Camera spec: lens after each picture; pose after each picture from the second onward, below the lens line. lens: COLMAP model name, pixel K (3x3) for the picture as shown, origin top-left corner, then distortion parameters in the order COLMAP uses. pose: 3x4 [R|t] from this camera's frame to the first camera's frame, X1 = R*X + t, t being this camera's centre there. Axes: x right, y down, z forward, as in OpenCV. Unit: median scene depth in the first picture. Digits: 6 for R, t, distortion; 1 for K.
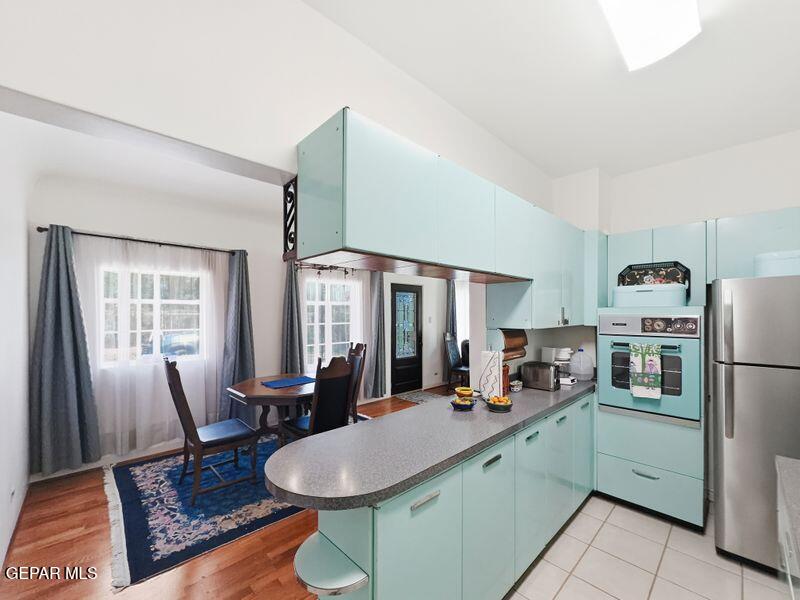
lens RADIAL K [[330.3, 0, 400.0], [0, 330.3, 313.9], [0, 0, 1]] dist [-0.002553, 0.001022]
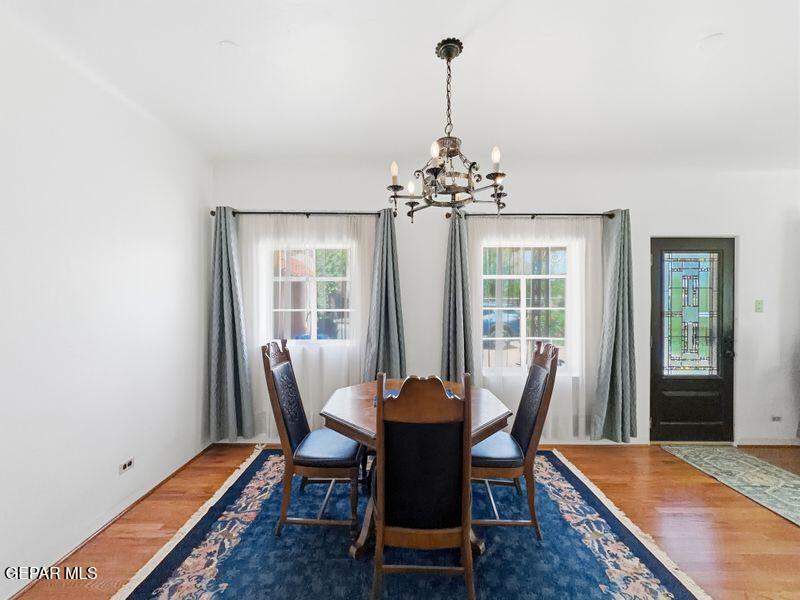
lens RADIAL K [[330.3, 0, 388.1], [0, 330.3, 301.7], [0, 0, 1]] dist [-0.002553, 0.001022]
pose [[0.721034, 0.008723, -0.692845, 0.041701], [-0.004543, 0.999959, 0.007862, 0.012732], [0.692885, -0.002521, 0.721044, 0.332965]]
